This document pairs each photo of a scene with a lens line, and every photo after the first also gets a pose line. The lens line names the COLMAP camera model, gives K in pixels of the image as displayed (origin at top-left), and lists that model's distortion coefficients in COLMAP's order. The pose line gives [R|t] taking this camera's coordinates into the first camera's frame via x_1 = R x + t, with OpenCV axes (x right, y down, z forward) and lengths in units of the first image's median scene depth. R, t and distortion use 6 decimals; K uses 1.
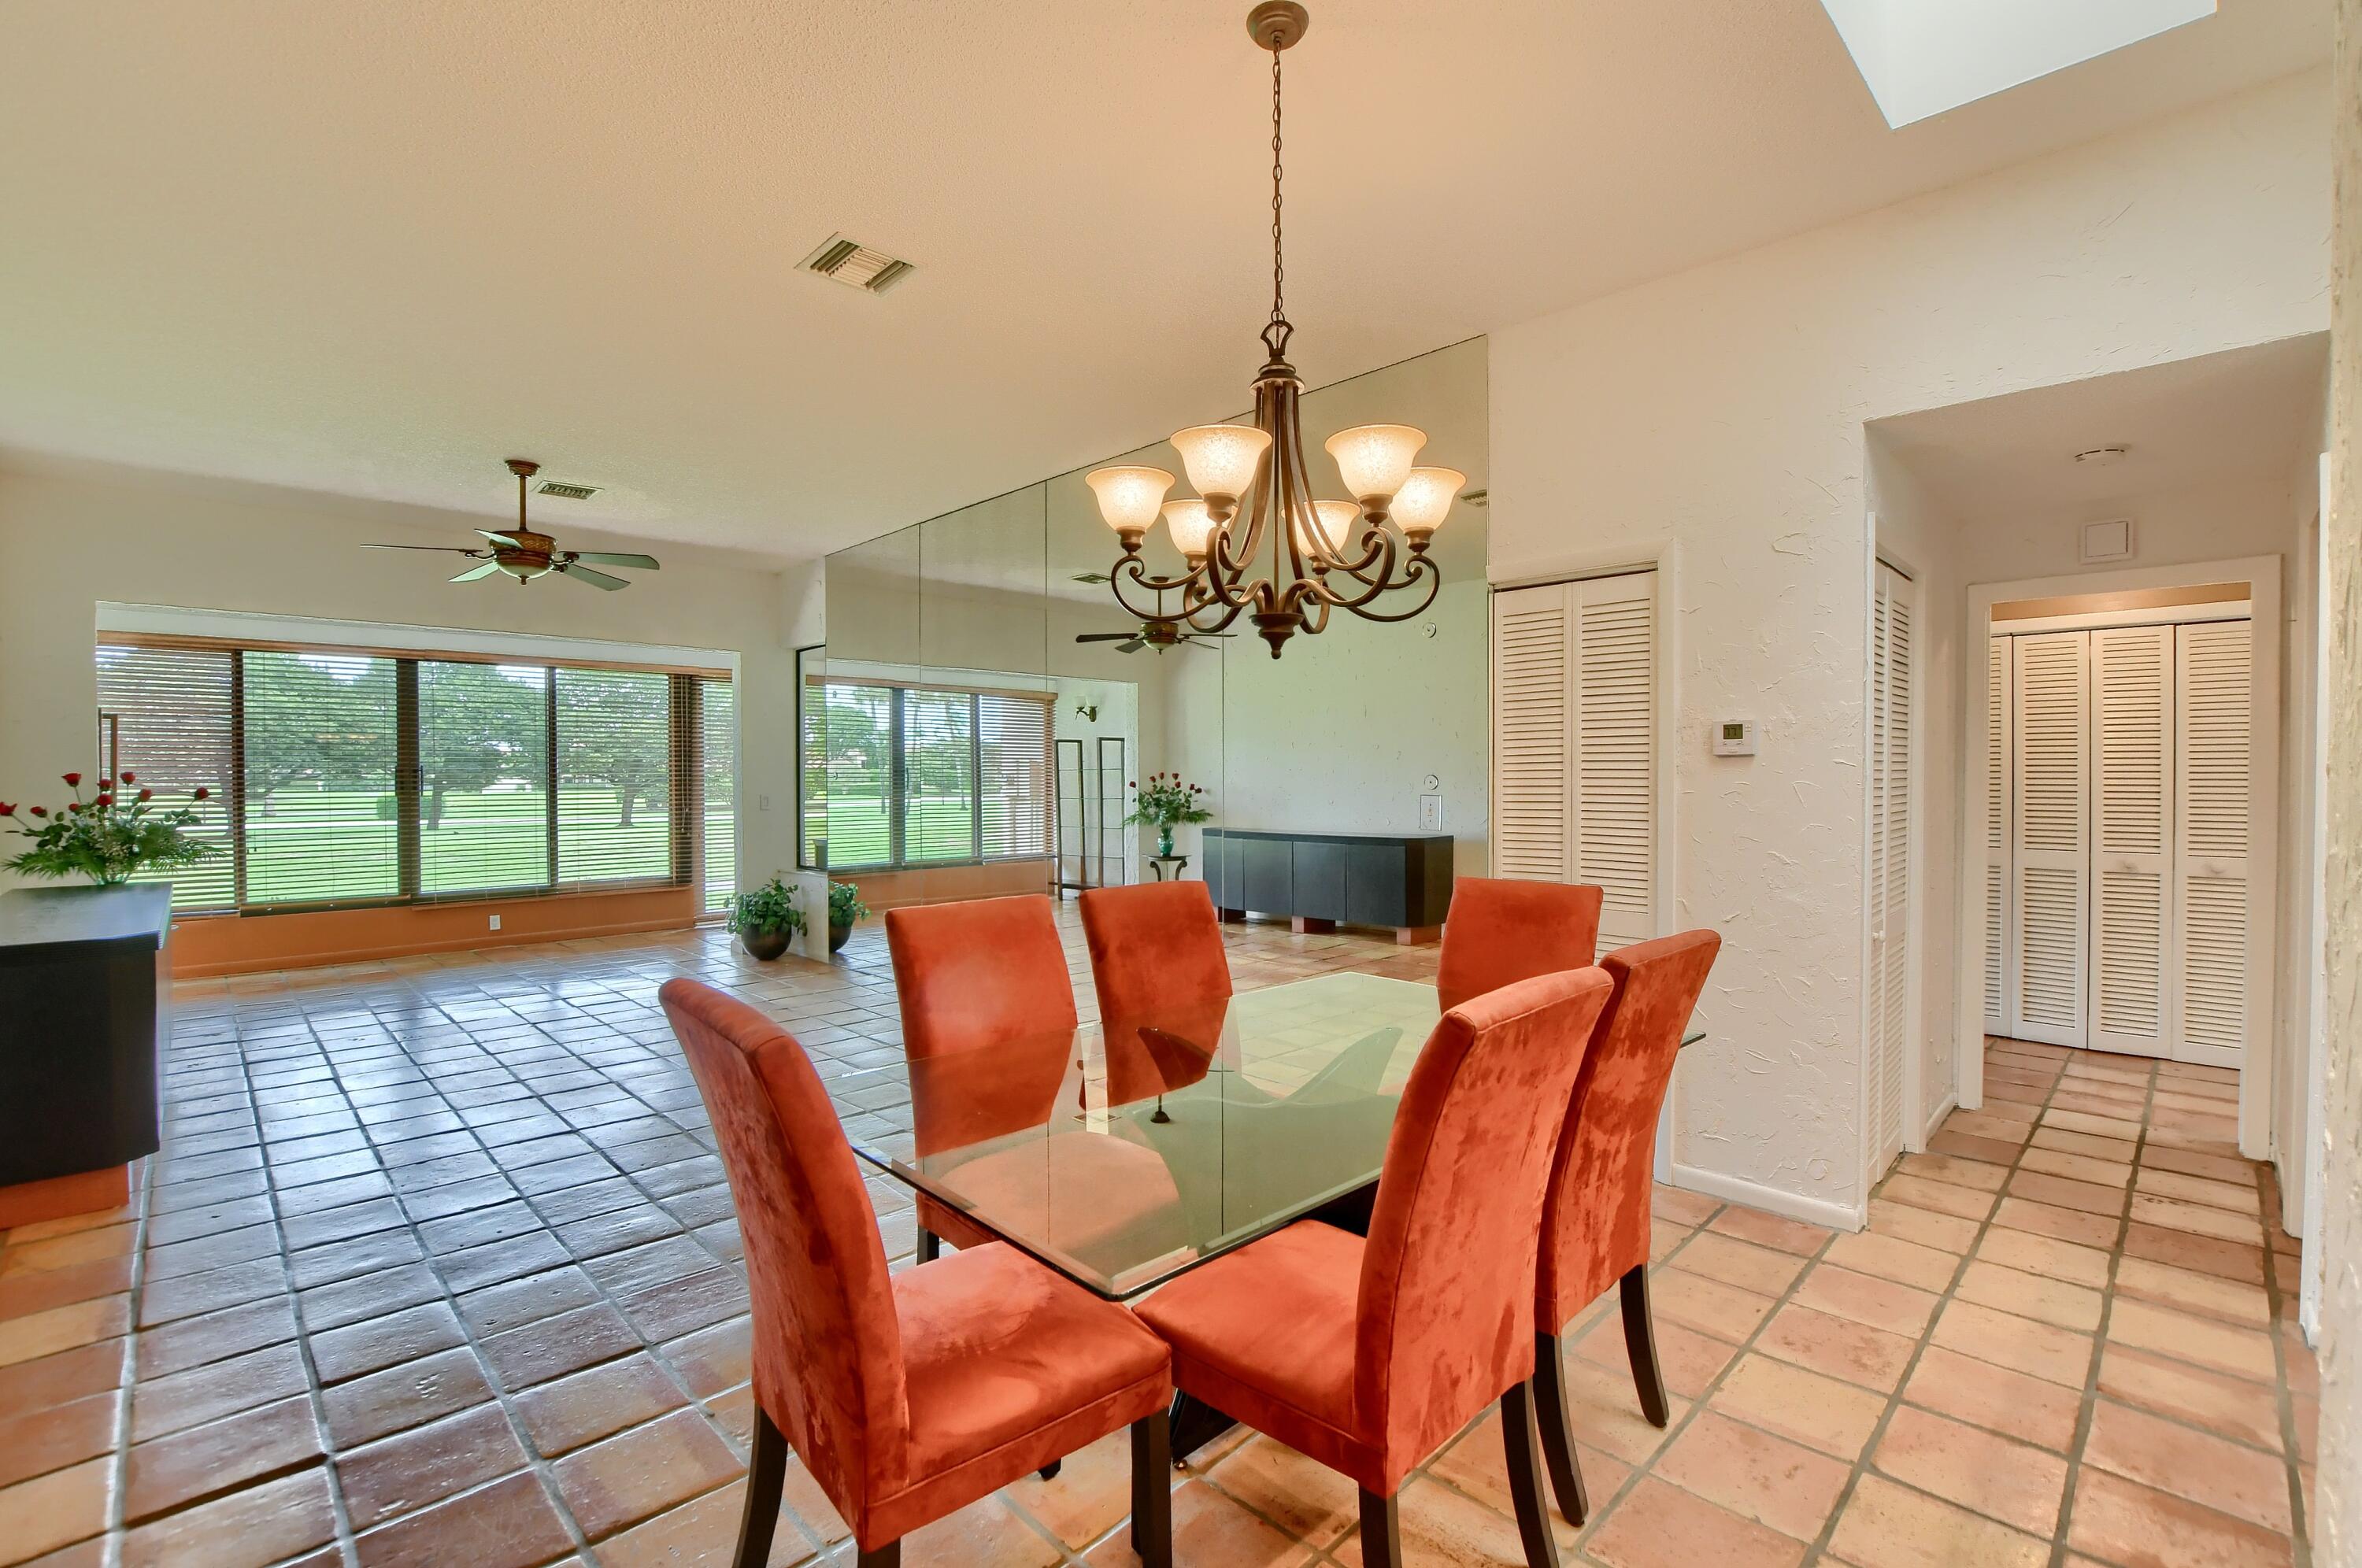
lens RADIAL K [[1039.1, 0, 1182.1], [0, 1039.1, 789.0], [0, 0, 1]] dist [-0.029952, 0.002229]
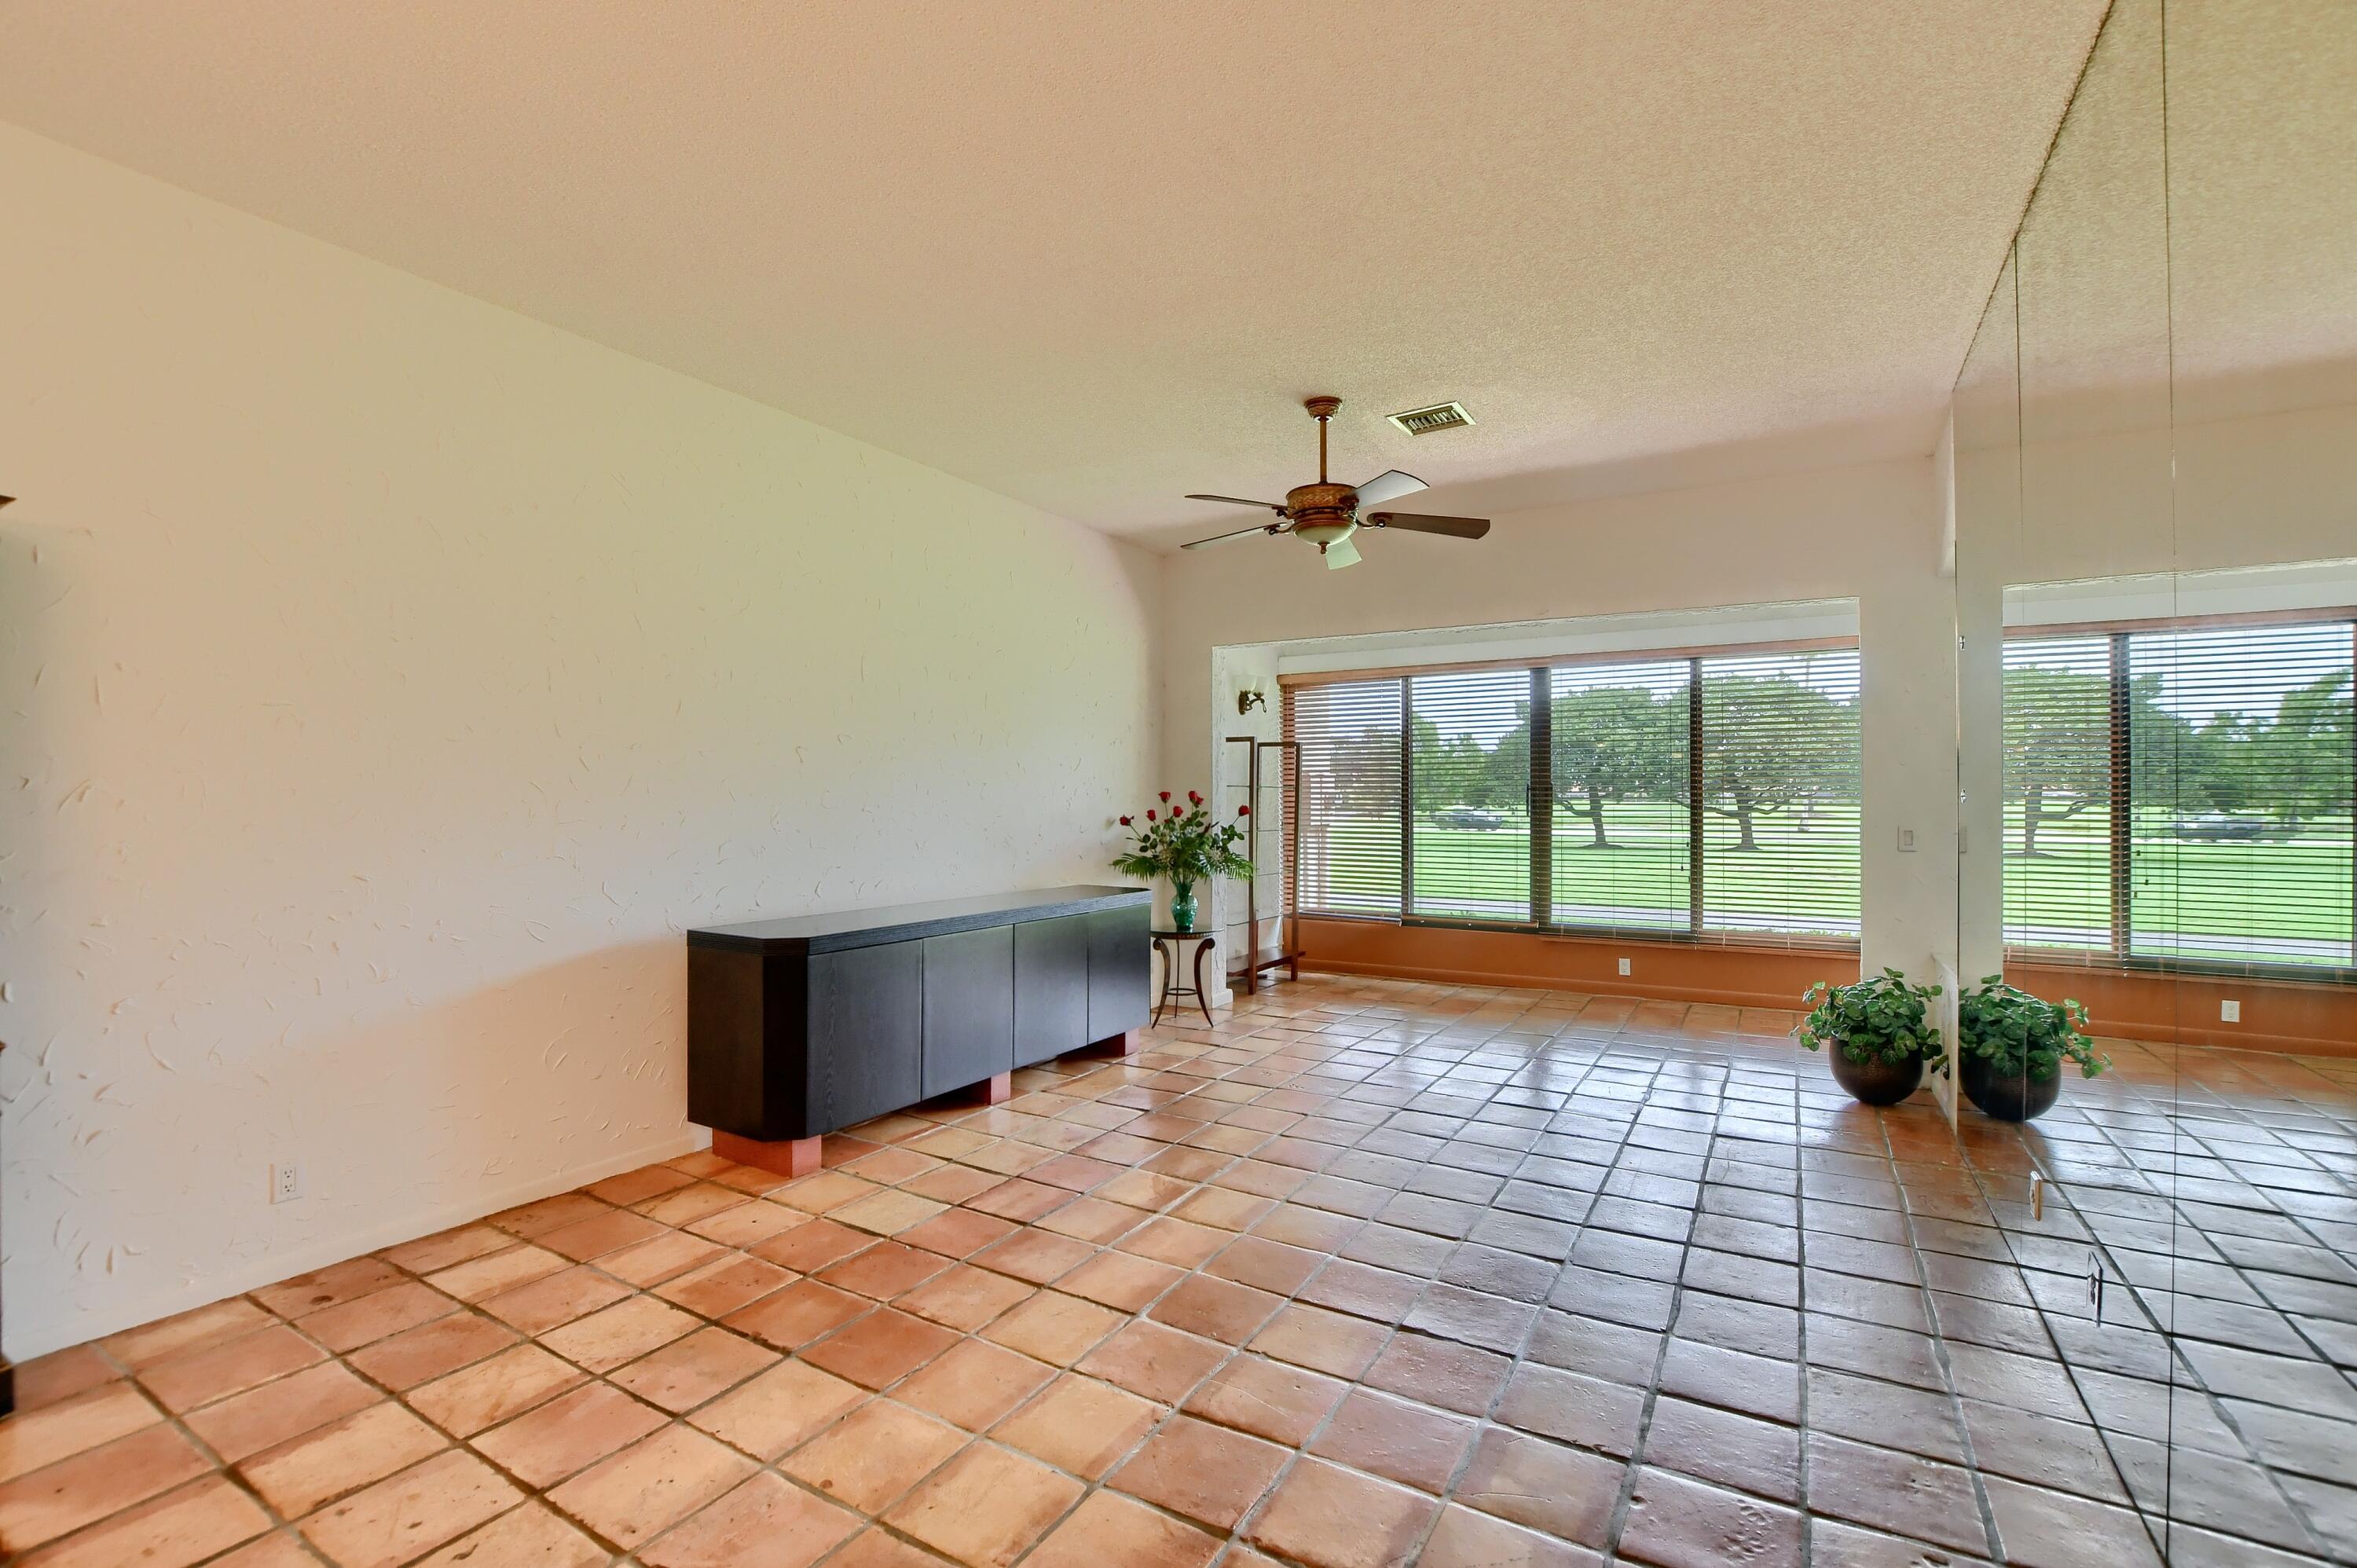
lens RADIAL K [[1037.0, 0, 1175.8], [0, 1037.0, 784.8], [0, 0, 1]] dist [-0.029952, 0.002229]
pose [[0.246847, -0.011131, -0.968990, 0.067795], [-0.010472, 0.999845, -0.014154, -0.004586], [0.968998, 0.013641, 0.246693, 0.452149]]
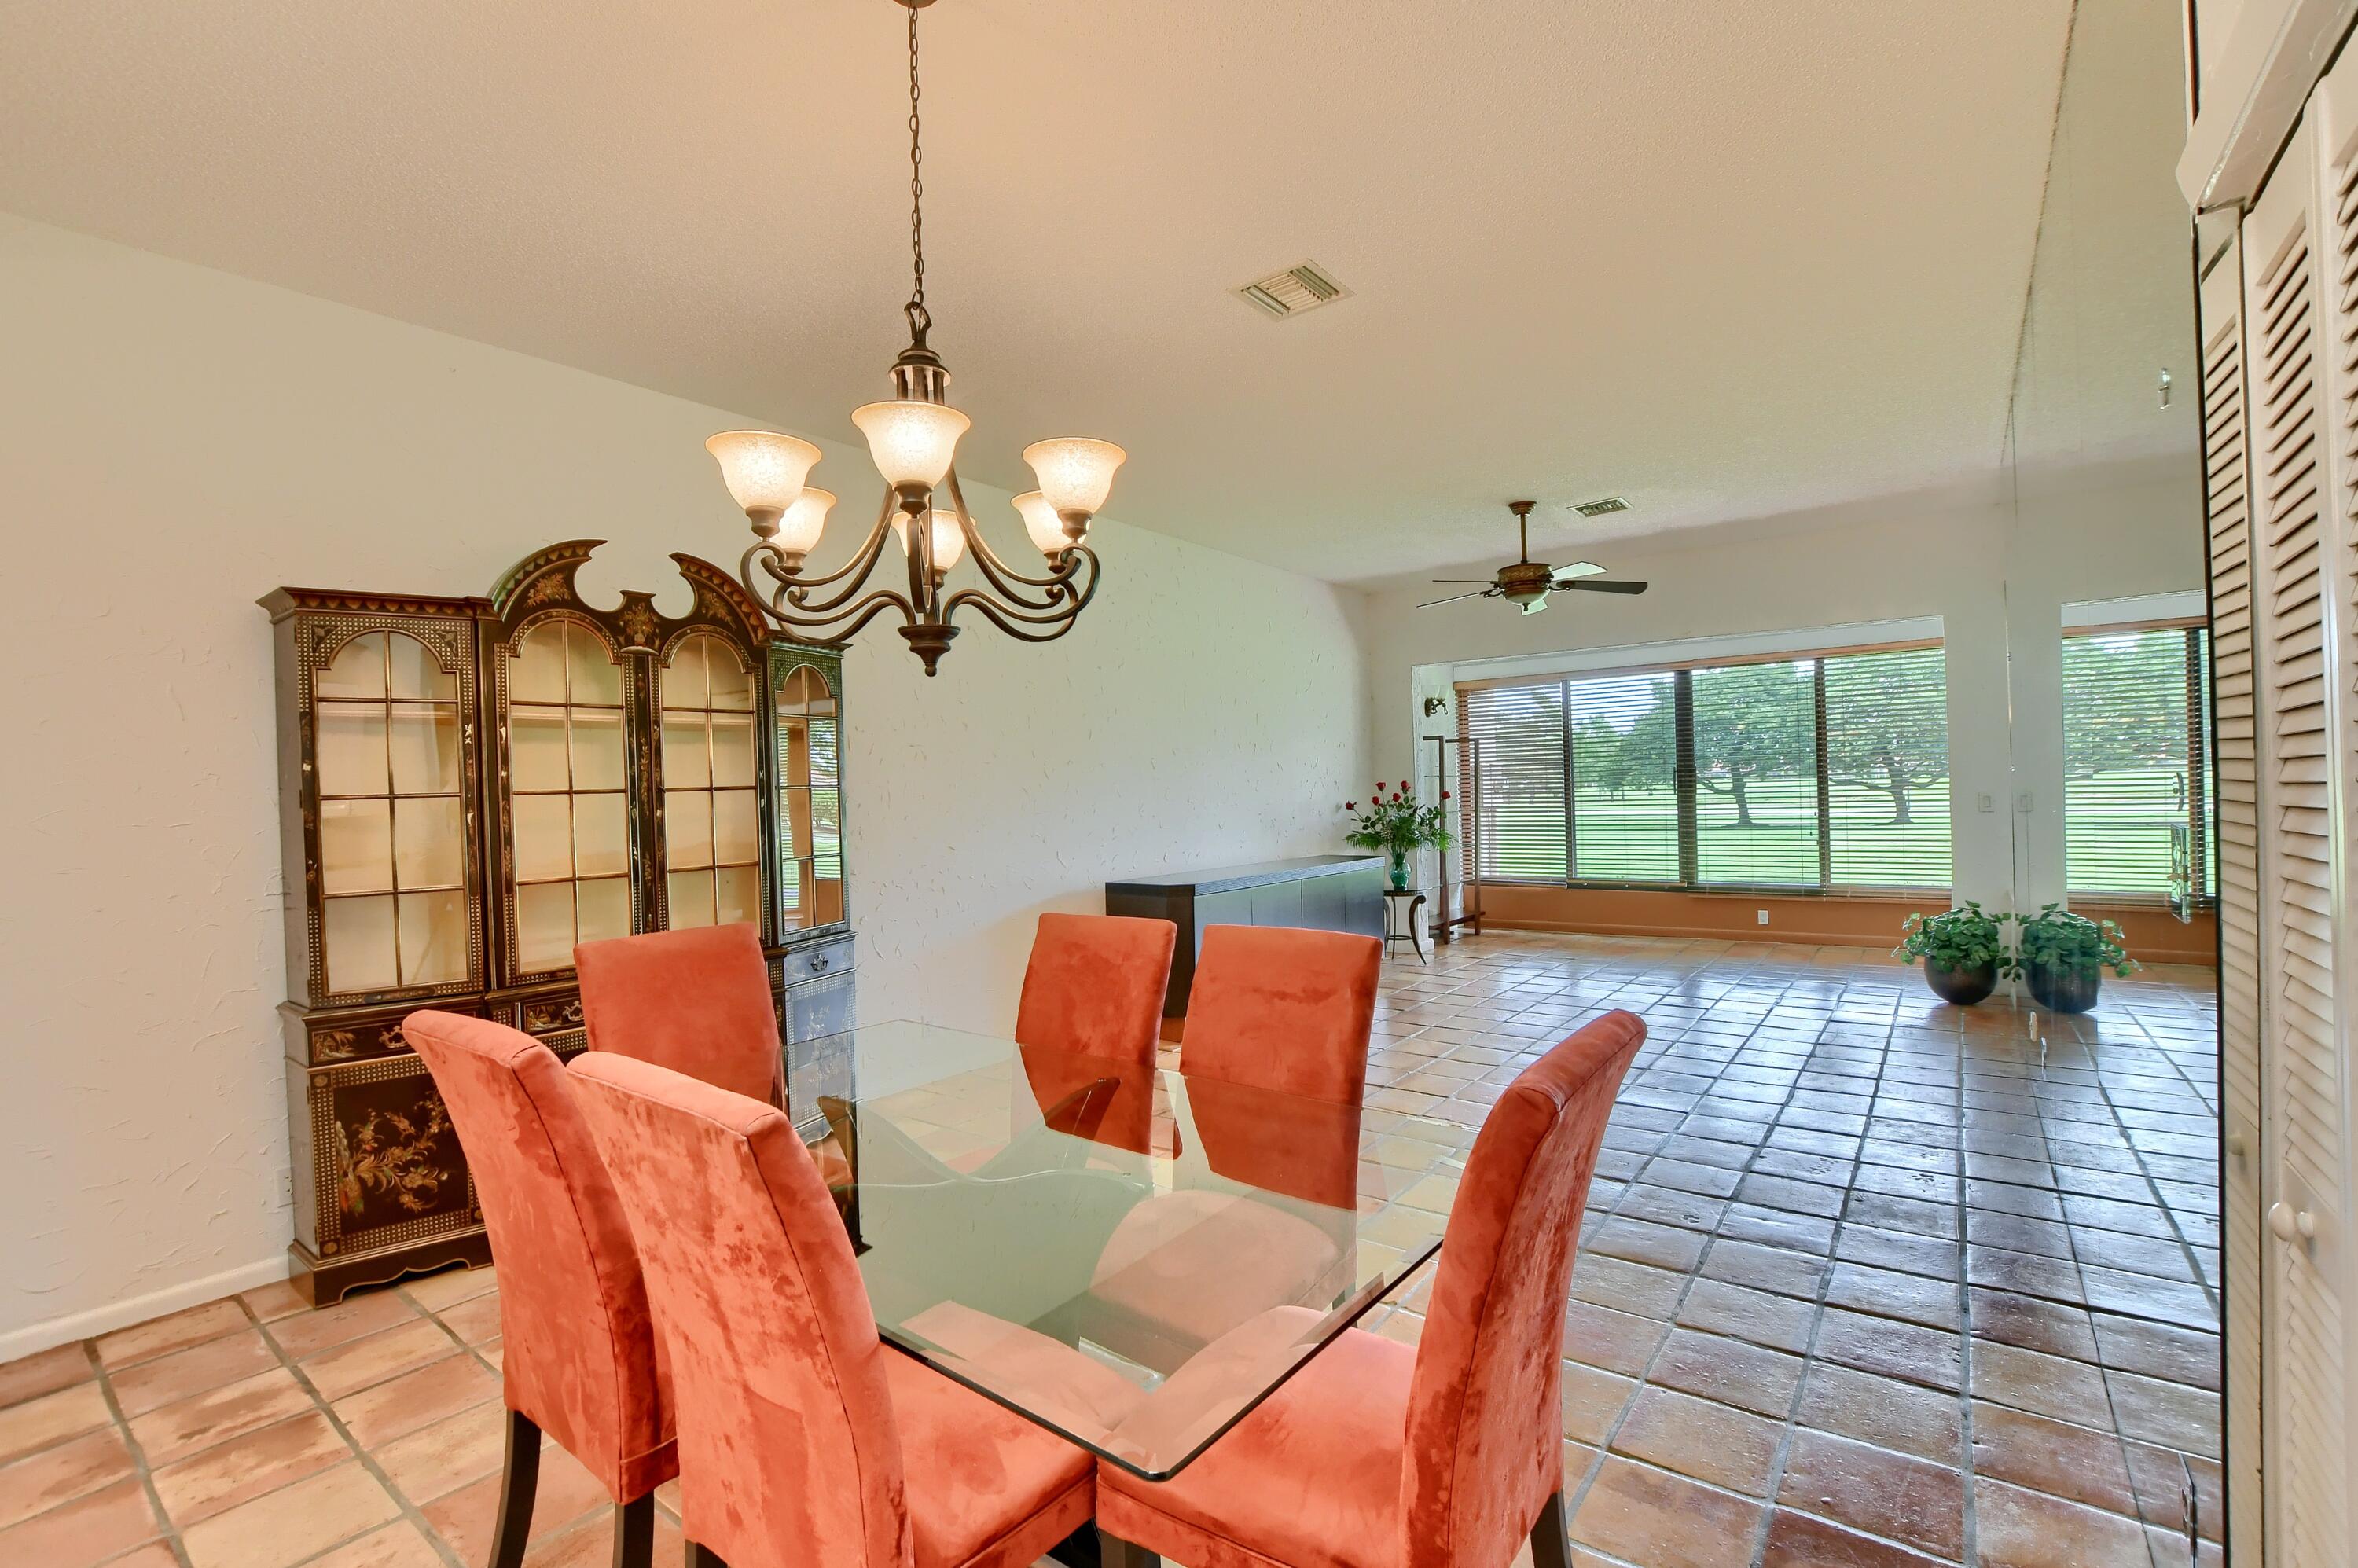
lens RADIAL K [[1037.4, 0, 1166.4], [0, 1037.4, 786.3], [0, 0, 1]] dist [-0.029952, 0.002229]
pose [[0.127086, -0.007171, -0.991866, 0.280557], [0.016604, 0.999849, -0.005102, -0.004810], [0.991753, -0.015821, 0.127186, 0.300541]]
